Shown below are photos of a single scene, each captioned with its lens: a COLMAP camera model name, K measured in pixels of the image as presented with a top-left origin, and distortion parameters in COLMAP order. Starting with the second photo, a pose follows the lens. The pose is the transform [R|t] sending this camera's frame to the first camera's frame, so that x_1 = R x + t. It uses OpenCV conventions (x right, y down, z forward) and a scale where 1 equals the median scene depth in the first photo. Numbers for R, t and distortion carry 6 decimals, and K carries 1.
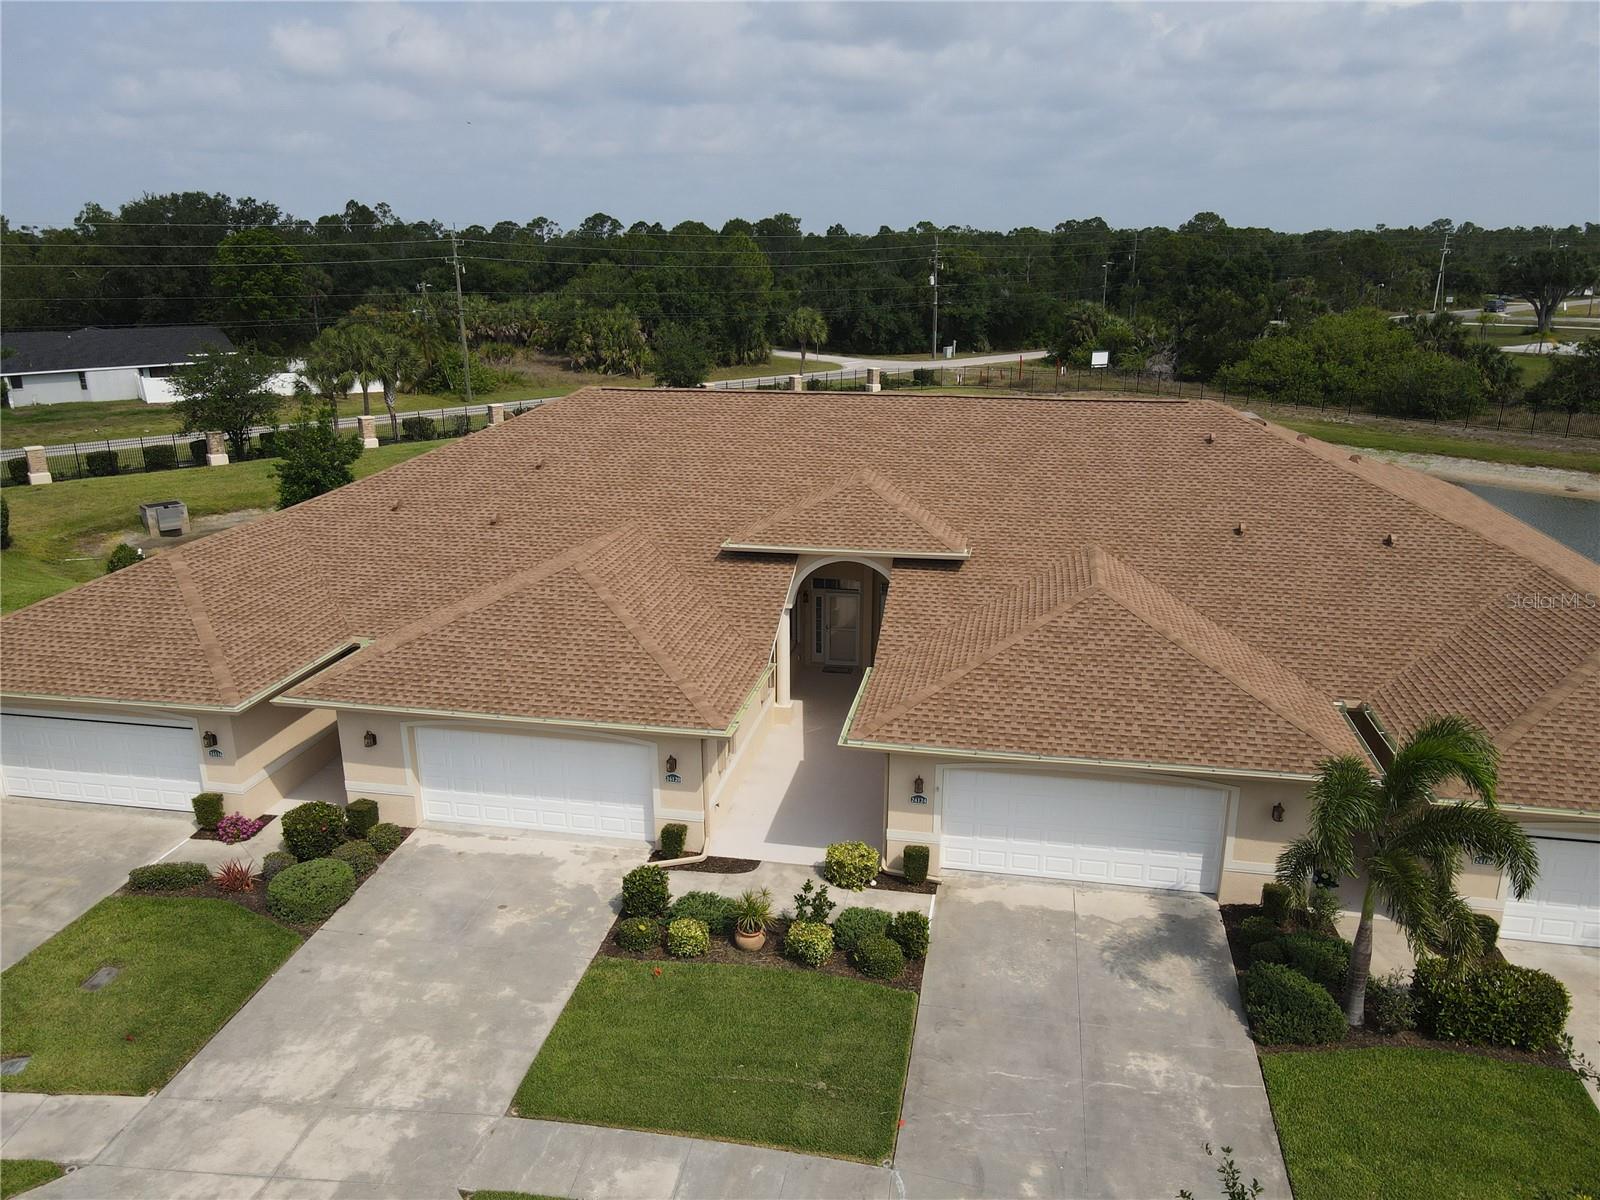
lens RADIAL K [[1173.7, 0, 798.8], [0, 1173.7, 611.4], [0, 0, 1]] dist [0.004499, 0.018782]
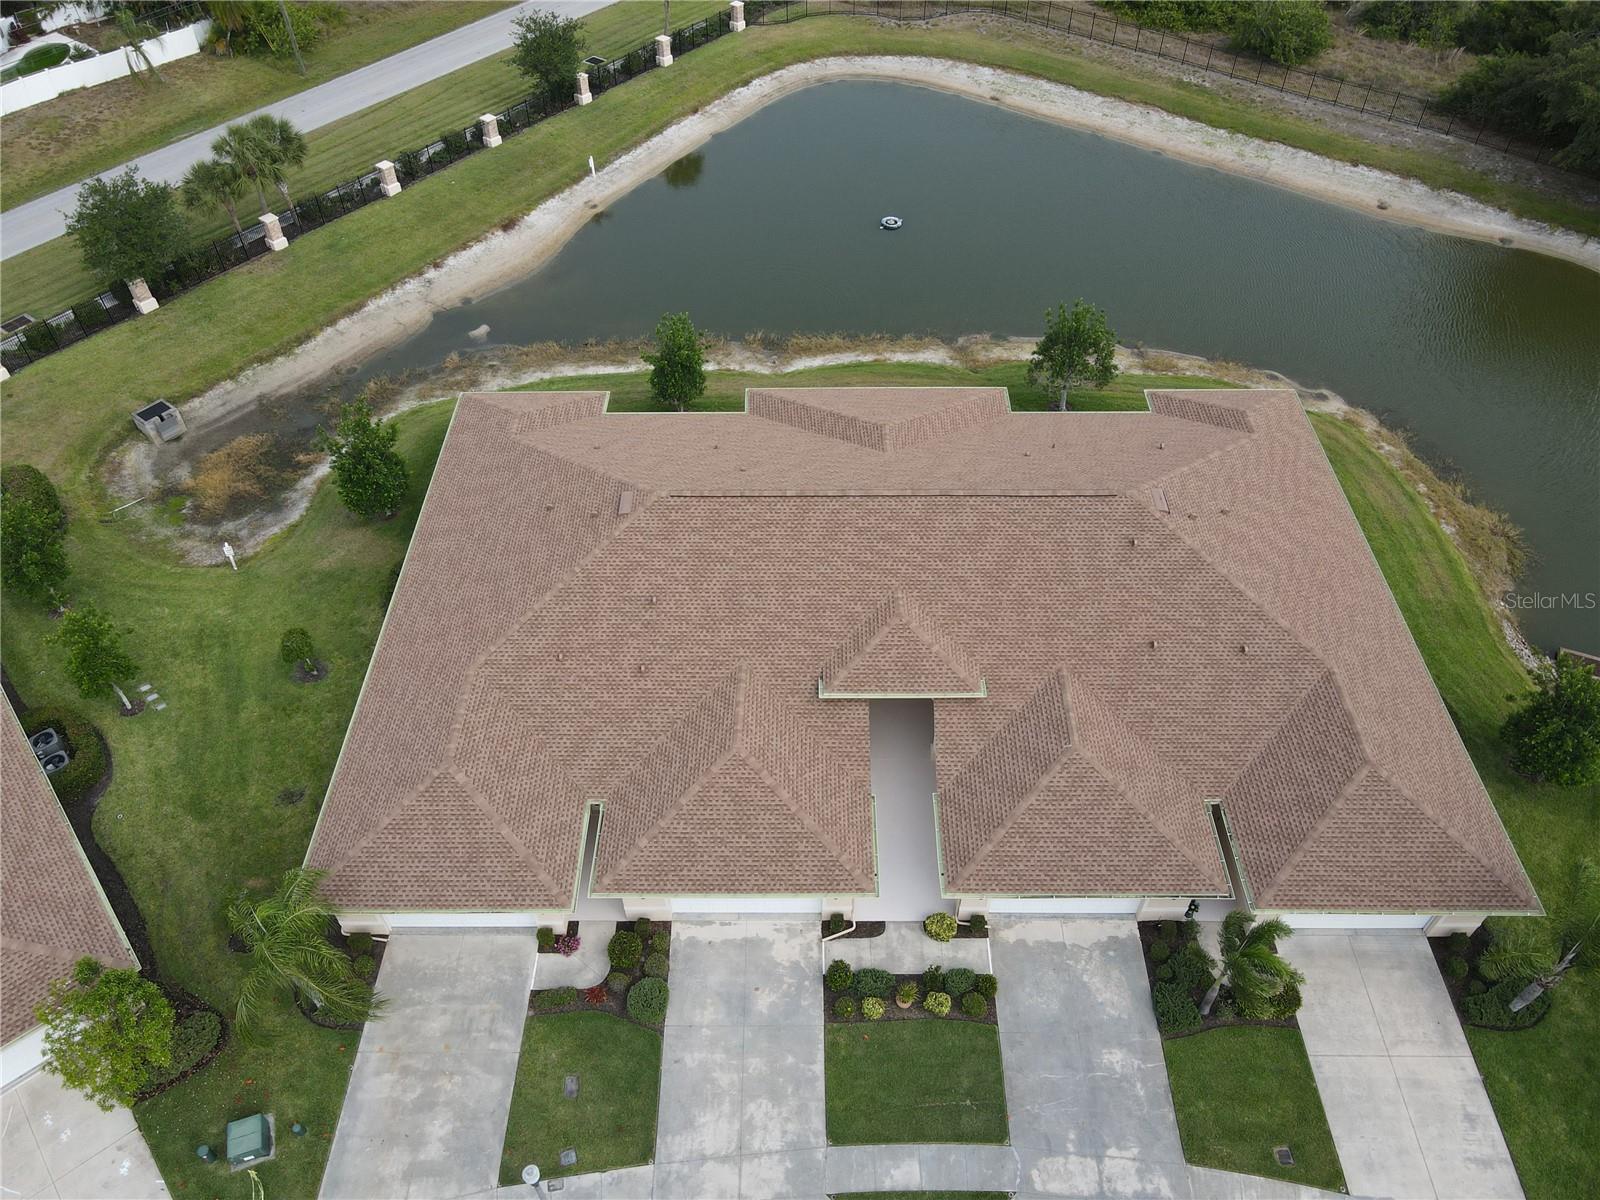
lens RADIAL K [[1173.7, 0, 800.1], [0, 1173.7, 615.9], [0, 0, 1]] dist [0.004499, 0.018782]
pose [[0.982954, -0.137096, 0.122502, -0.323655], [0.060181, 0.869519, 0.490219, -1.097033], [-0.173725, -0.474490, 0.862948, -0.279639]]
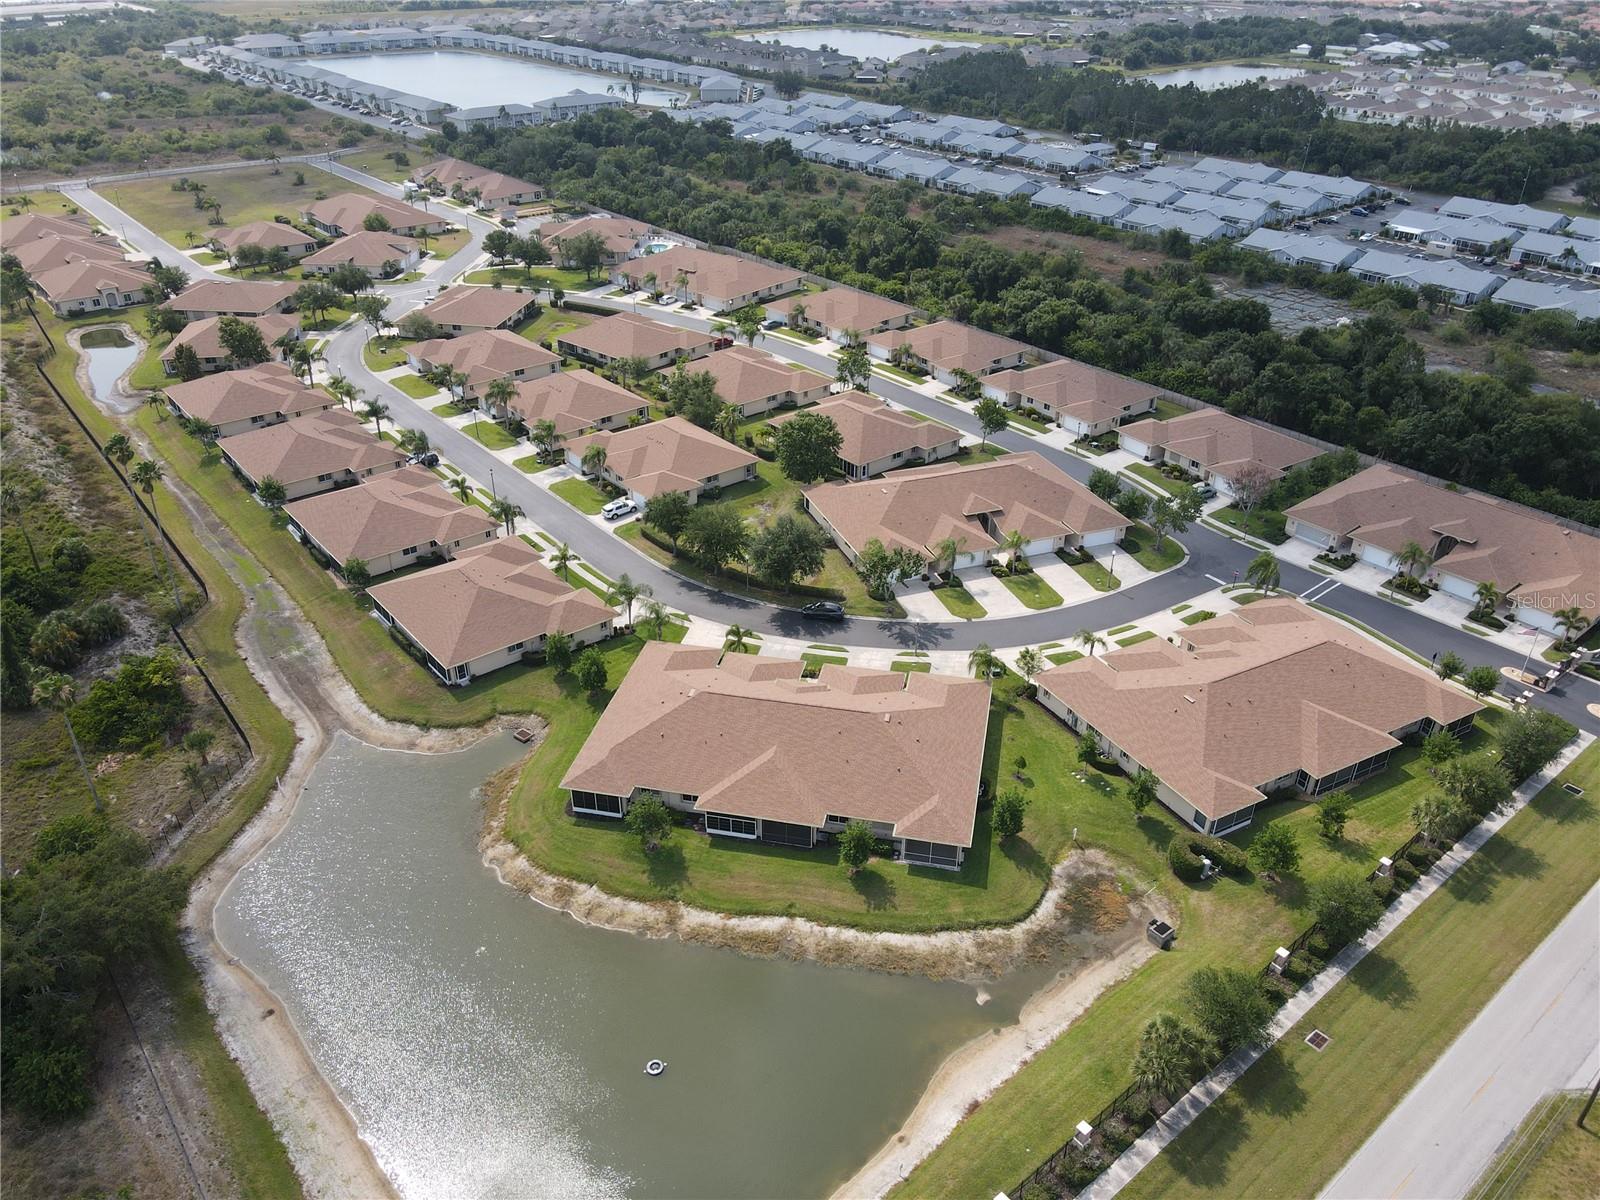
lens RADIAL K [[1173.7, 0, 805.0], [0, 1173.7, 606.0], [0, 0, 1]] dist [0.004499, 0.018782]
pose [[-0.999799, -0.014744, 0.013618, -0.040317], [0.000330, 0.666319, 0.745667, -4.549509], [-0.020068, 0.745521, -0.666180, 4.724676]]
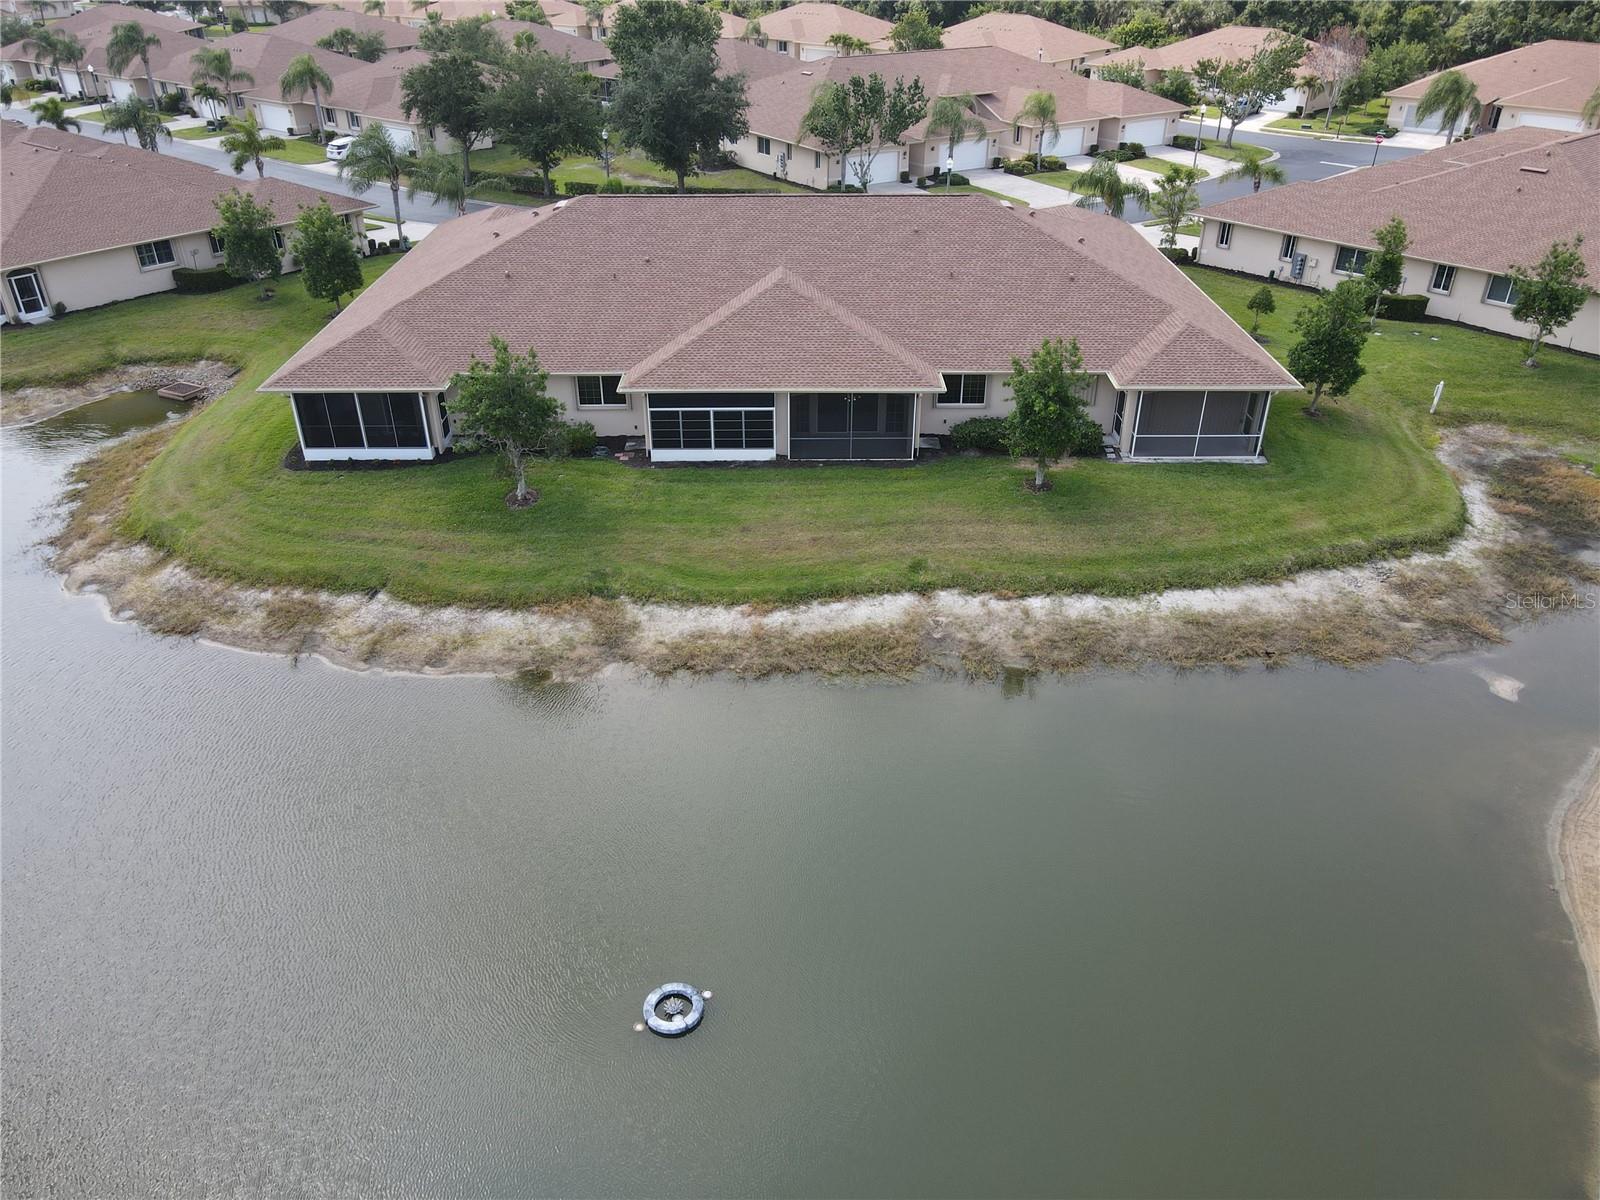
lens RADIAL K [[1173.7, 0, 798.6], [0, 1173.7, 602.1], [0, 0, 1]] dist [0.004499, 0.018782]
pose [[-0.981467, 0.100826, -0.162960, 0.545480], [-0.054758, 0.667372, 0.742709, -1.522000], [0.183639, 0.737868, -0.649483, 3.666823]]
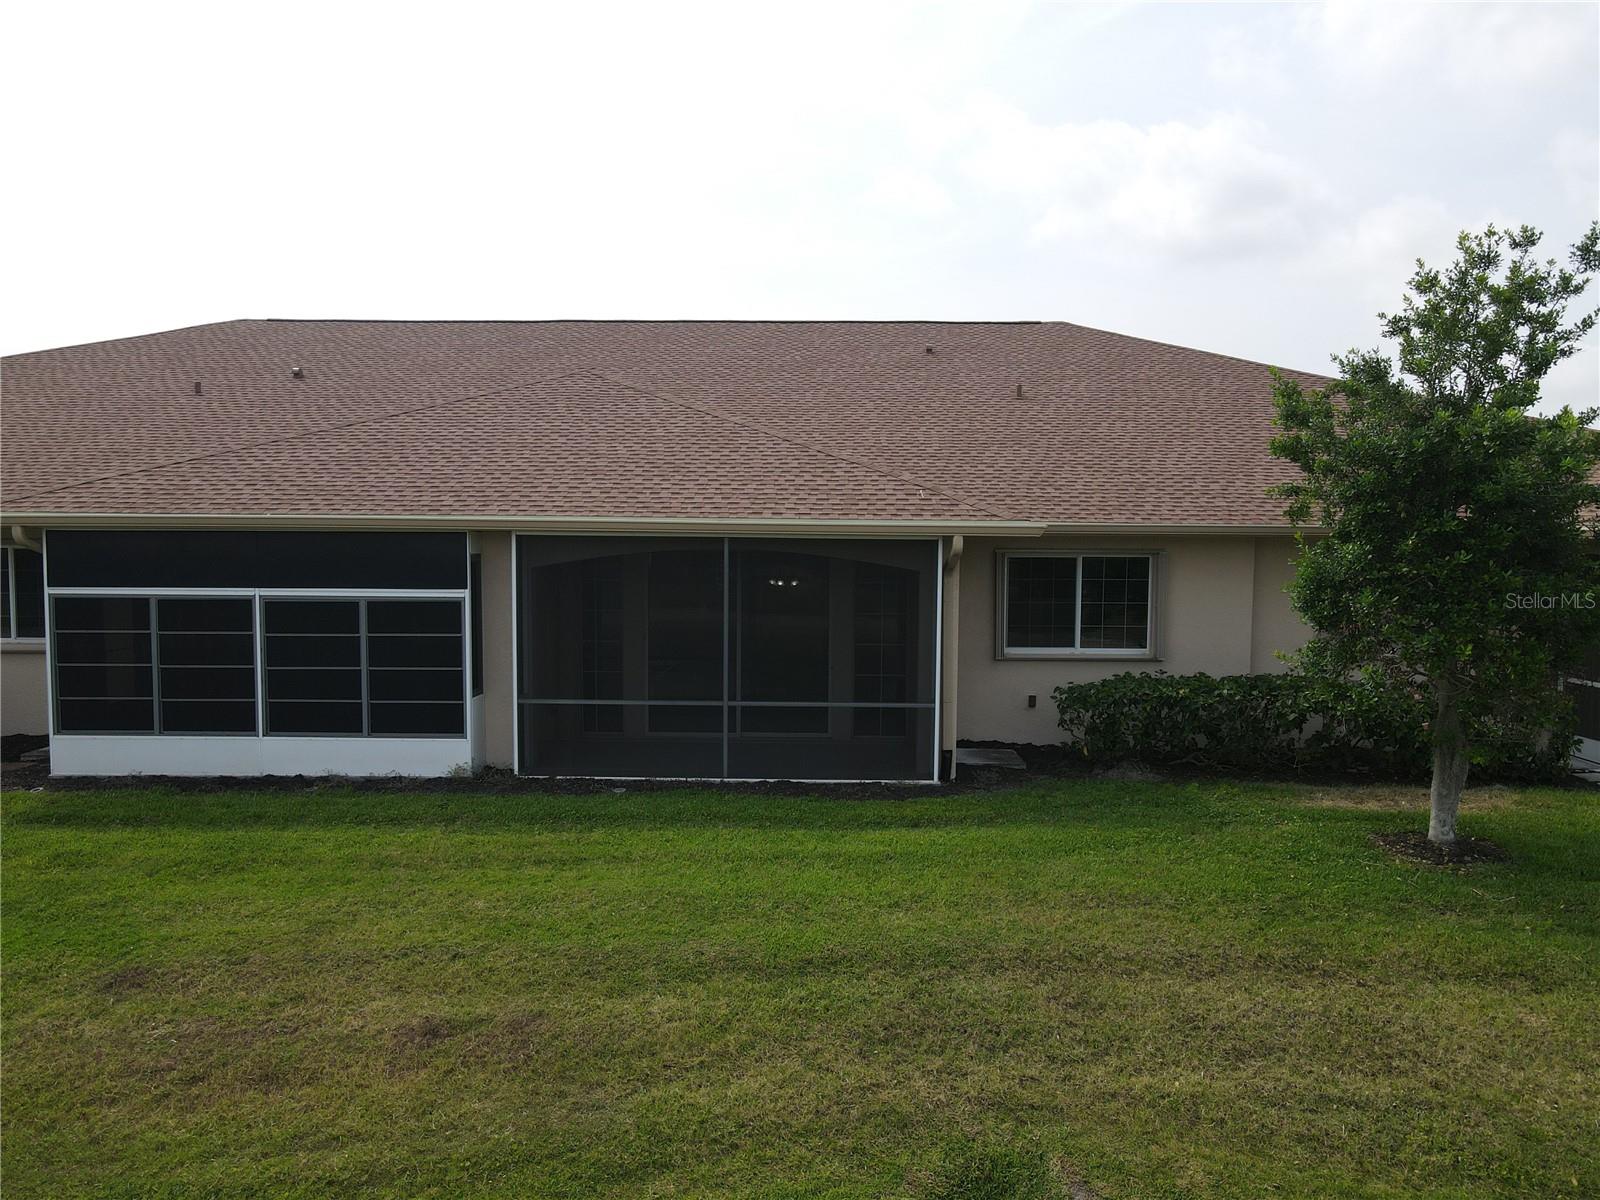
lens RADIAL K [[1173.7, 0, 787.8], [0, 1173.7, 611.2], [0, 0, 1]] dist [0.004499, 0.018782]
pose [[-0.987437, 0.008721, -0.157774, 0.159730], [-0.048441, 0.933694, 0.354781, -0.465611], [0.150406, 0.357967, -0.921541, 2.695726]]
